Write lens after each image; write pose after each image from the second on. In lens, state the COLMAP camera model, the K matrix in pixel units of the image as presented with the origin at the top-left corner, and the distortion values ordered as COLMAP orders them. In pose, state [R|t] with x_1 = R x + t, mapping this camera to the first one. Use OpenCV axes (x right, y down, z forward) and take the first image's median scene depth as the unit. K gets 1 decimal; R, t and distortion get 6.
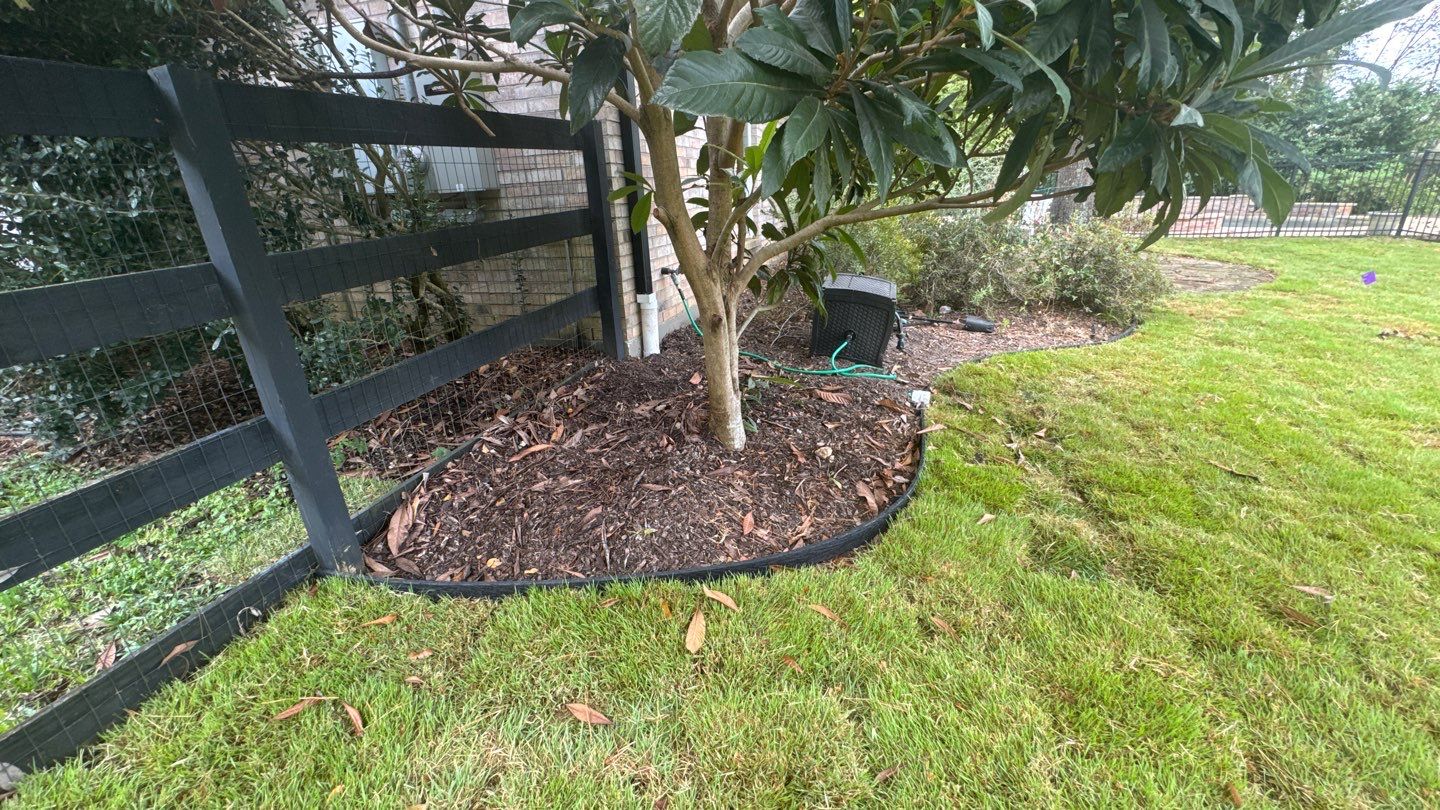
lens RADIAL K [[572.9, 0, 718.0], [0, 572.9, 404.5], [0, 0, 1]] dist [-0.001050, 0.000338]
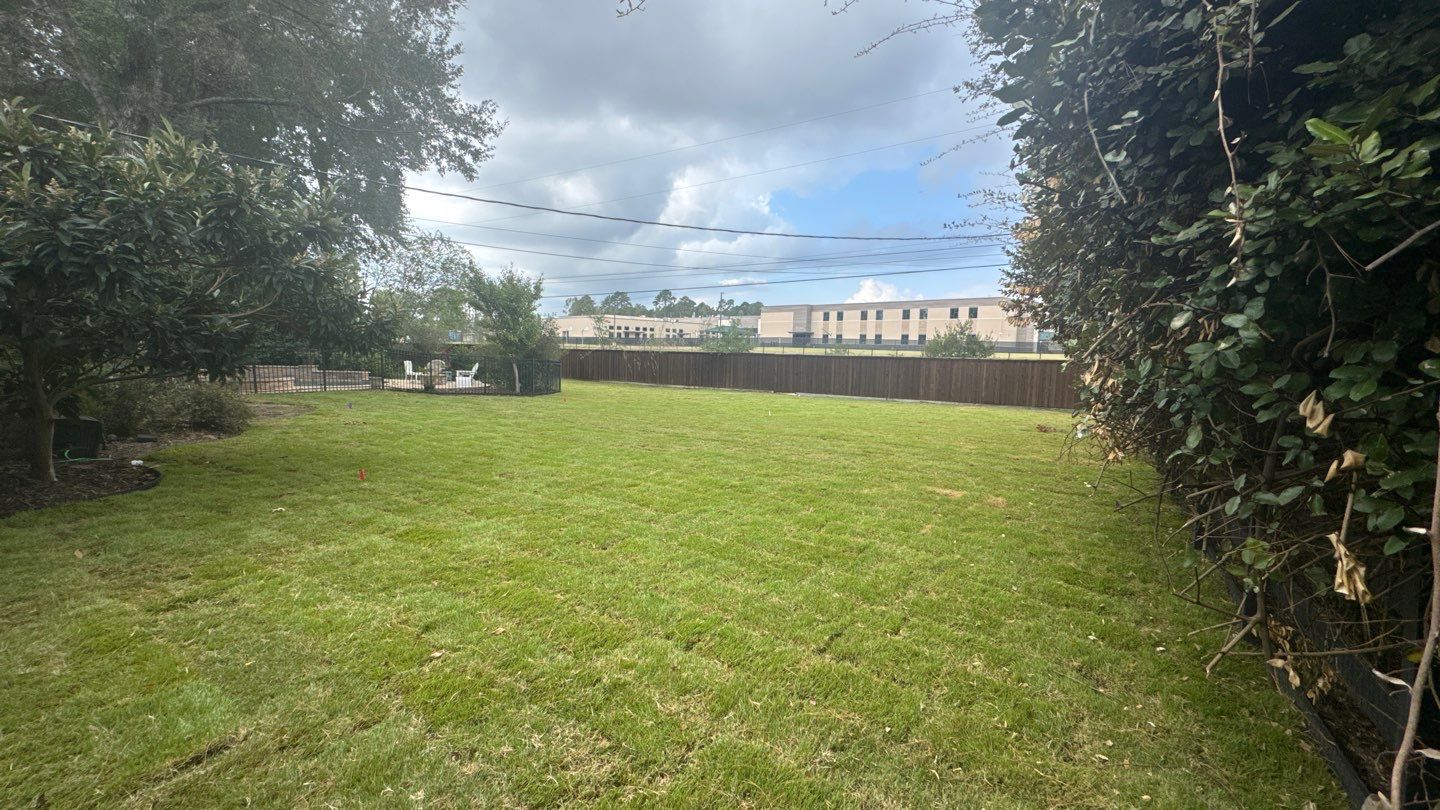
lens RADIAL K [[572.9, 0, 719.0], [0, 572.9, 398.8], [0, 0, 1]] dist [-0.001050, 0.000338]
pose [[0.259602, -0.037977, 0.964969, -0.746946], [0.306846, 0.950688, -0.045135, 0.347717], [-0.915670, 0.307814, 0.258454, -1.057017]]
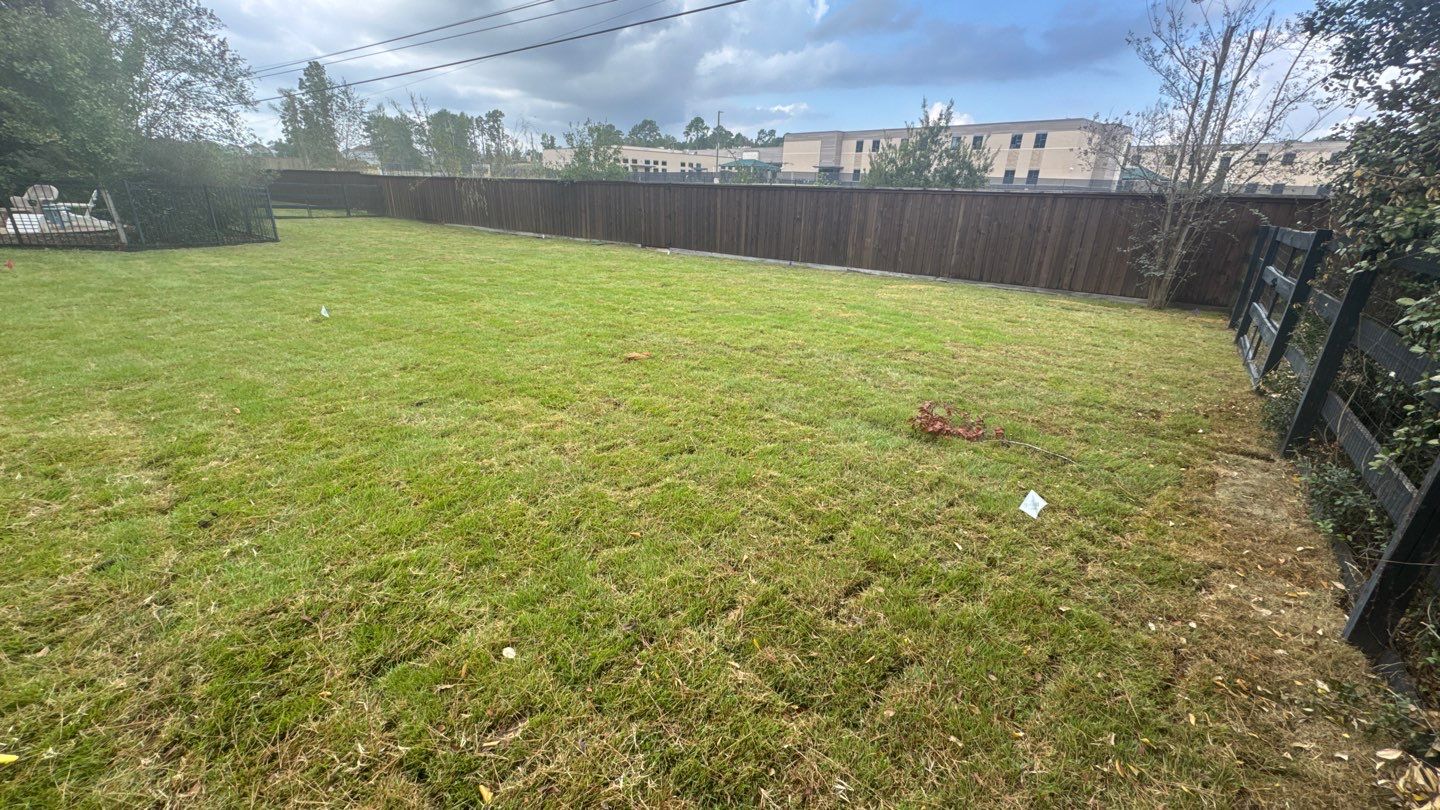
lens RADIAL K [[572.9, 0, 720.3], [0, 572.9, 398.5], [0, 0, 1]] dist [-0.001050, 0.000338]
pose [[0.335135, -0.277163, 0.900480, 1.611456], [0.286872, 0.940389, 0.182681, 0.588930], [-0.897435, 0.197100, 0.394668, -1.811049]]
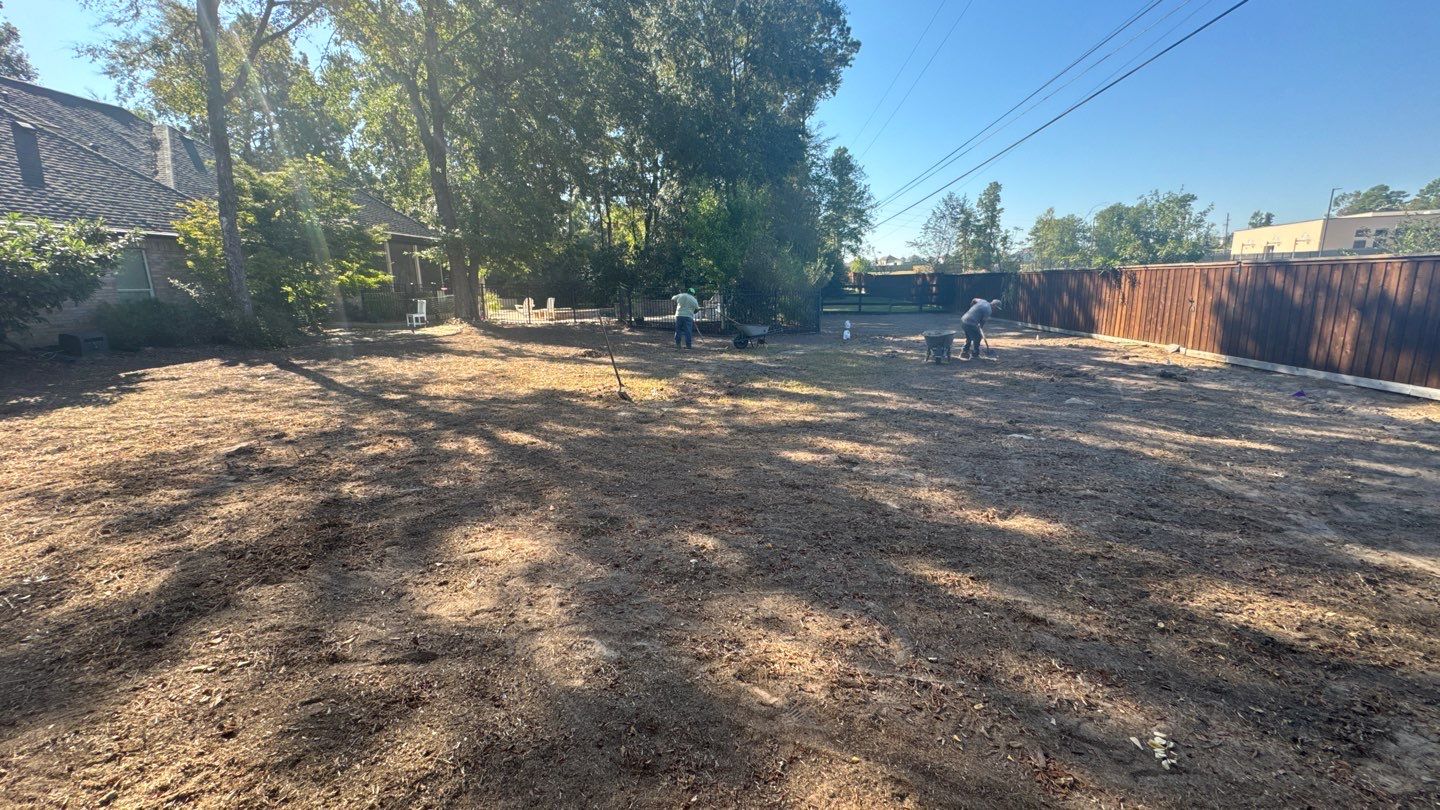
lens RADIAL K [[572.9, 0, 721.2], [0, 572.9, 403.3], [0, 0, 1]] dist [-0.001050, 0.000338]
pose [[0.978467, -0.027113, 0.204615, 2.744293], [0.058777, 0.986892, -0.150301, 0.735308], [-0.197857, 0.159091, 0.967235, -2.281053]]
